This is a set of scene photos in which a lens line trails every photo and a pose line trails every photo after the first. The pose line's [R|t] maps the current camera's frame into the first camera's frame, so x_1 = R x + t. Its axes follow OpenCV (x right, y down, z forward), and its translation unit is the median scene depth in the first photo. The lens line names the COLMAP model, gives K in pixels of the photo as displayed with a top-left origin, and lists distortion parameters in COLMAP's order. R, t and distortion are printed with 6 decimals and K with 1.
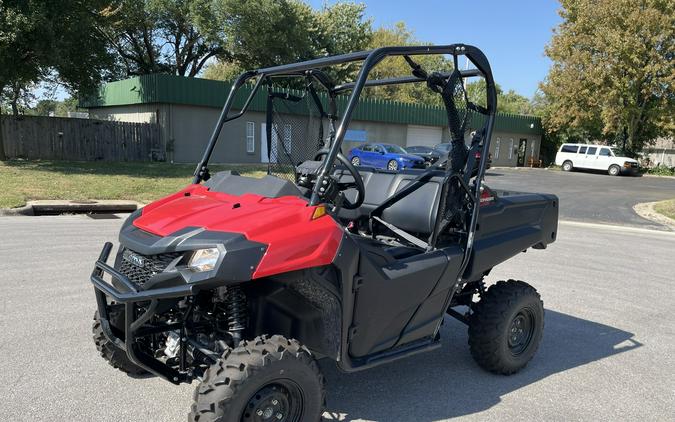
lens RADIAL K [[502.8, 0, 336.4], [0, 502.8, 258.8], [0, 0, 1]] dist [0.044143, -0.075801]
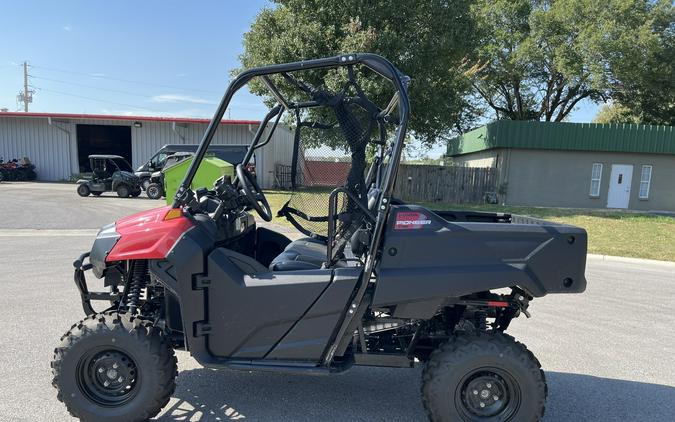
lens RADIAL K [[502.8, 0, 336.4], [0, 502.8, 258.8], [0, 0, 1]] dist [0.044143, -0.075801]
pose [[0.751543, 0.094143, -0.652932, 0.263998], [-0.151881, 0.987868, -0.032384, -0.002901], [0.641962, 0.123506, 0.756724, 0.095045]]
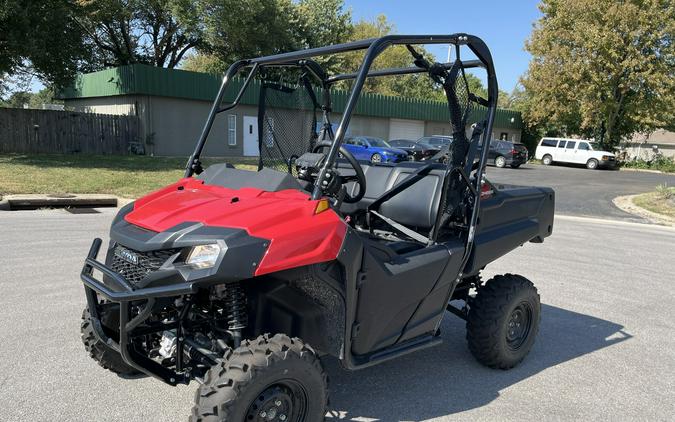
lens RADIAL K [[502.8, 0, 336.4], [0, 502.8, 258.8], [0, 0, 1]] dist [0.044143, -0.075801]
pose [[0.999311, -0.006365, 0.036578, -0.011010], [0.005921, 0.999908, 0.012218, -0.000894], [-0.036653, -0.011993, 0.999256, 0.008045]]
